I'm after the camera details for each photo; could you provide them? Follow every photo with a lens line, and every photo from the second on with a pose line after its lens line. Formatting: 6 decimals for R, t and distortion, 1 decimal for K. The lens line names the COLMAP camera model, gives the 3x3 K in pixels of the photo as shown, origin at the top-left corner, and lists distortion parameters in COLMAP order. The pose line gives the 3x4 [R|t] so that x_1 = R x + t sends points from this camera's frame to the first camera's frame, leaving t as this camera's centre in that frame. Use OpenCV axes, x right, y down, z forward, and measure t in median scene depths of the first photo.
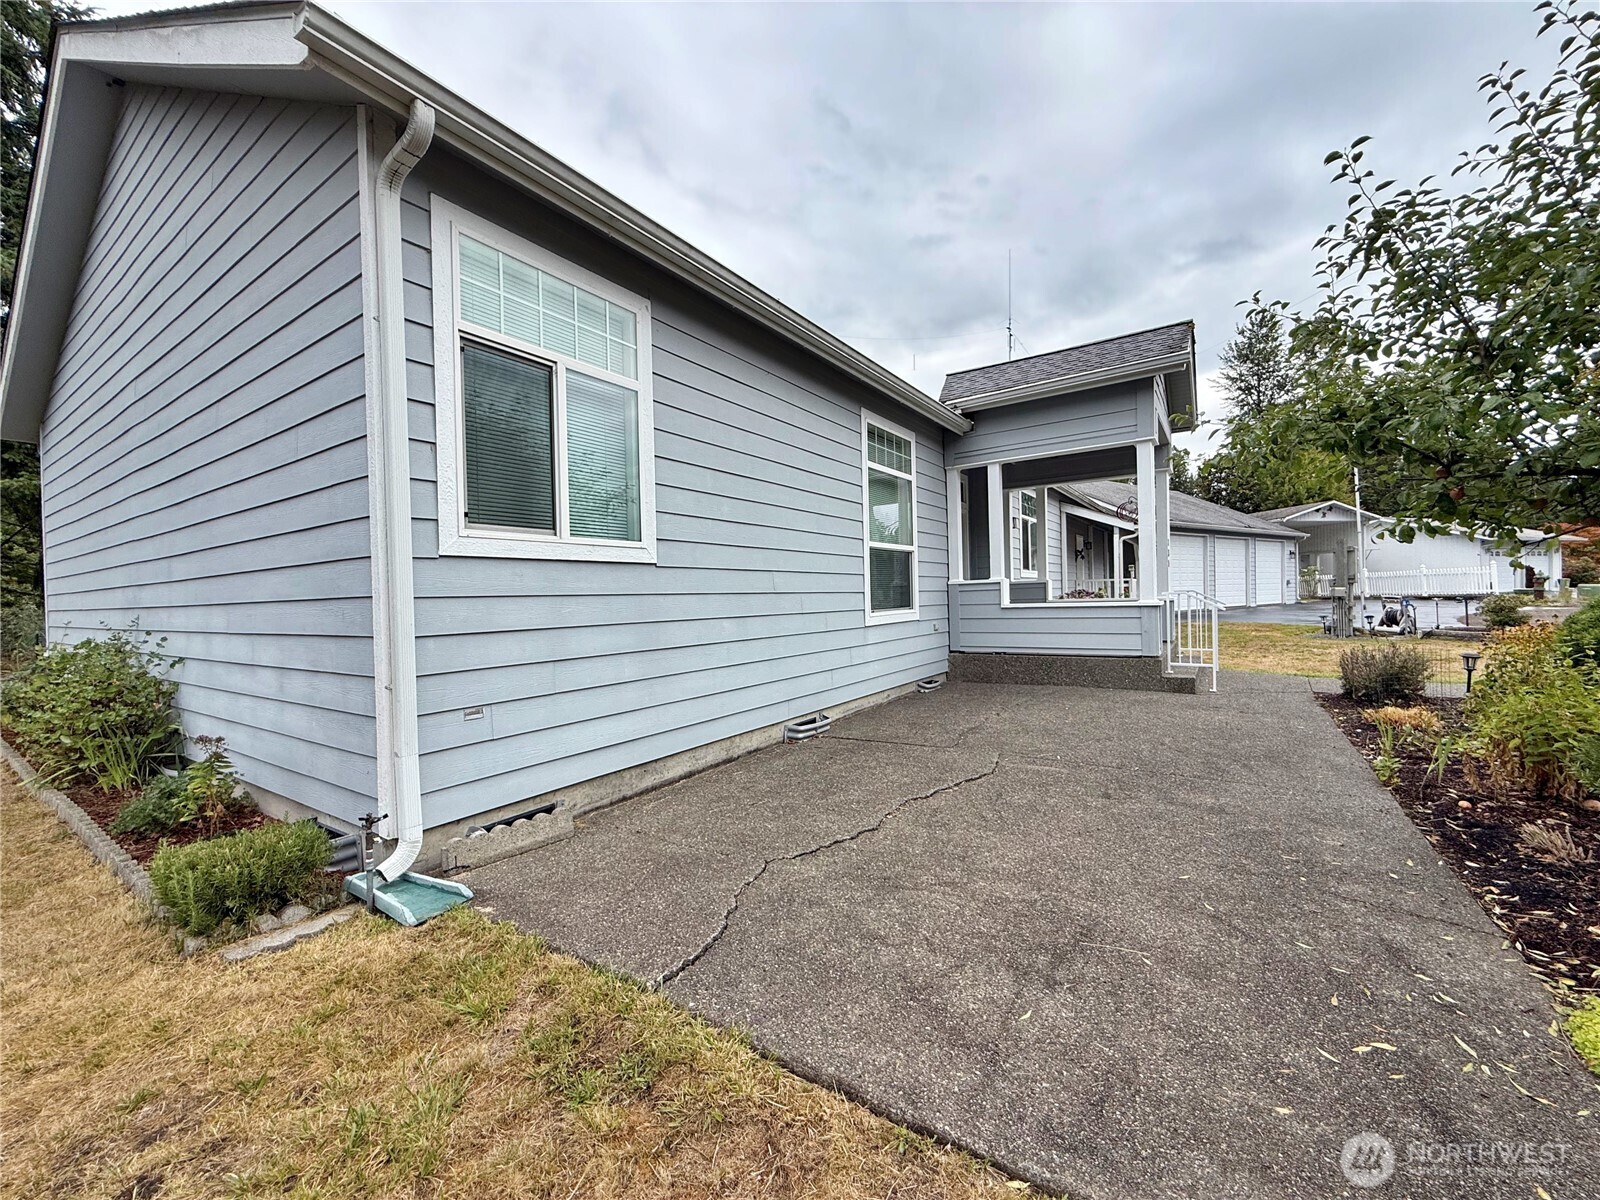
lens RADIAL K [[641.4, 0, 797.2], [0, 641.4, 603.8], [0, 0, 1]] dist [-0.001245, 0.001605]
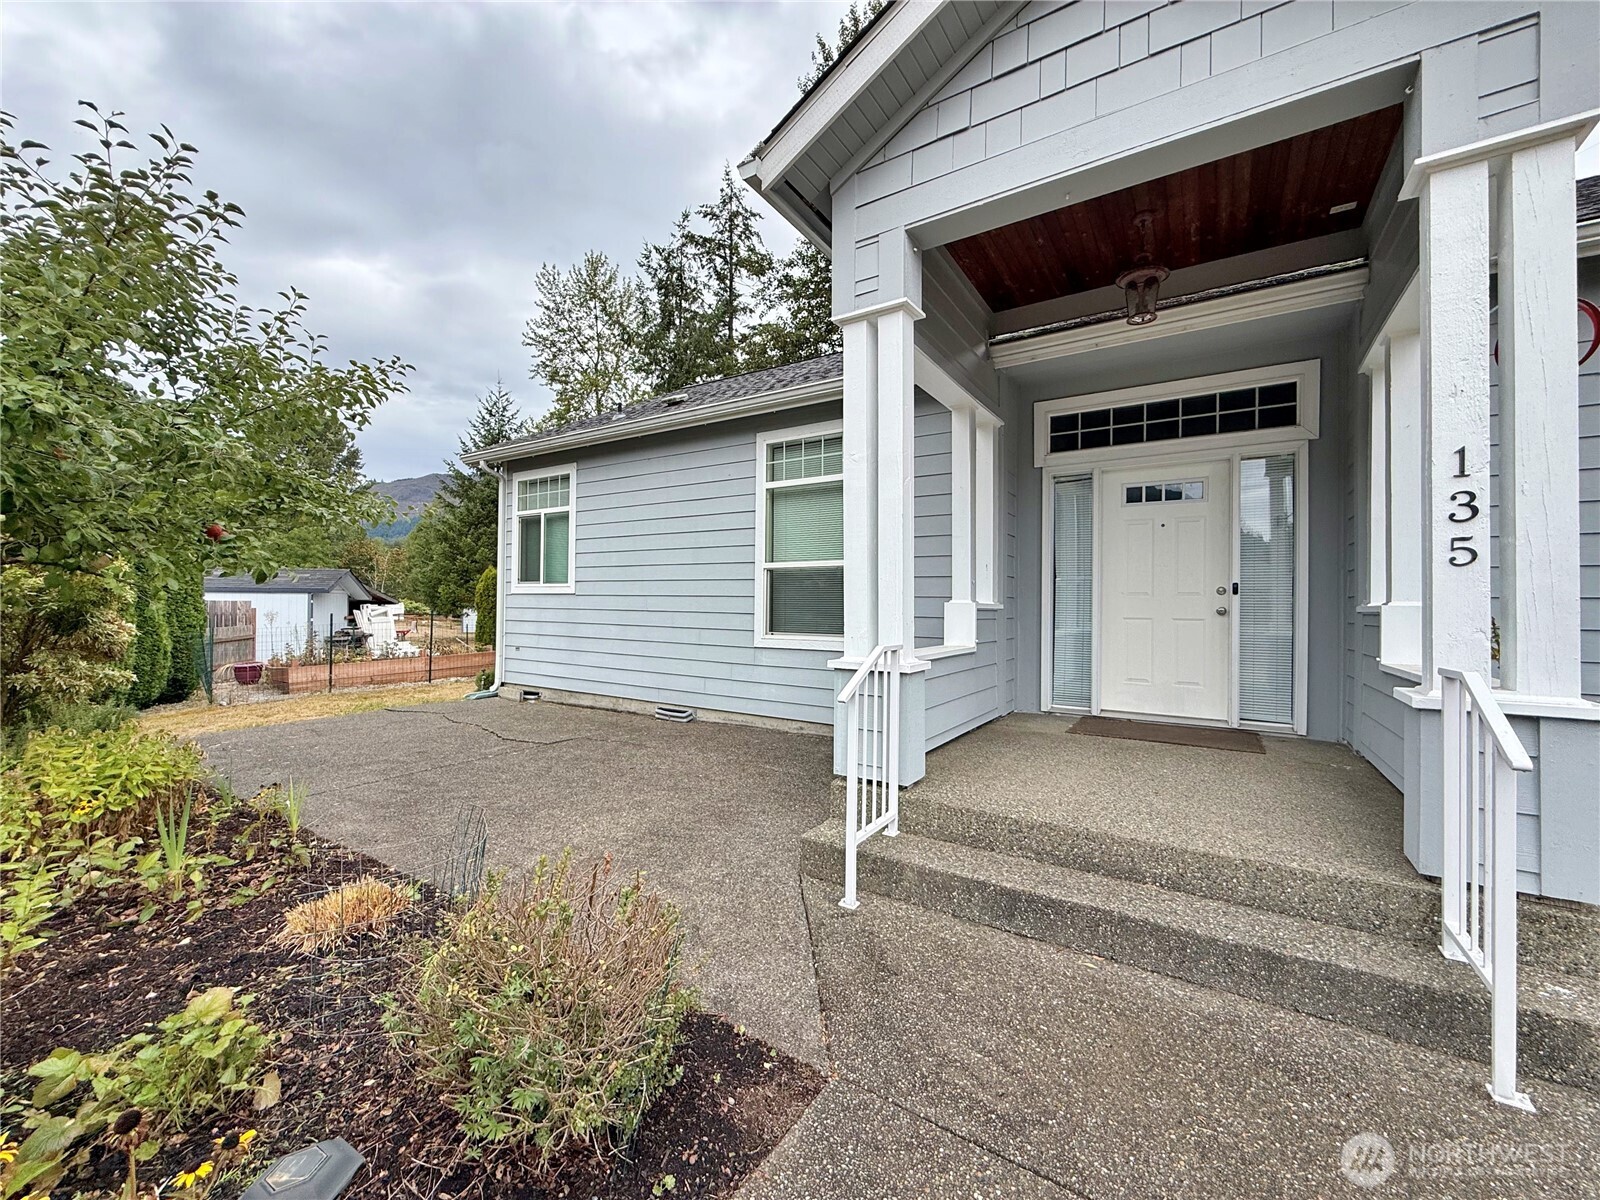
lens RADIAL K [[641.4, 0, 798.9], [0, 641.4, 595.2], [0, 0, 1]] dist [-0.001245, 0.001605]
pose [[0.009508, 0.021776, -0.999718, 1.249635], [-0.012545, 0.999687, 0.021656, -0.077510], [0.999876, 0.012335, 0.009779, 1.173061]]
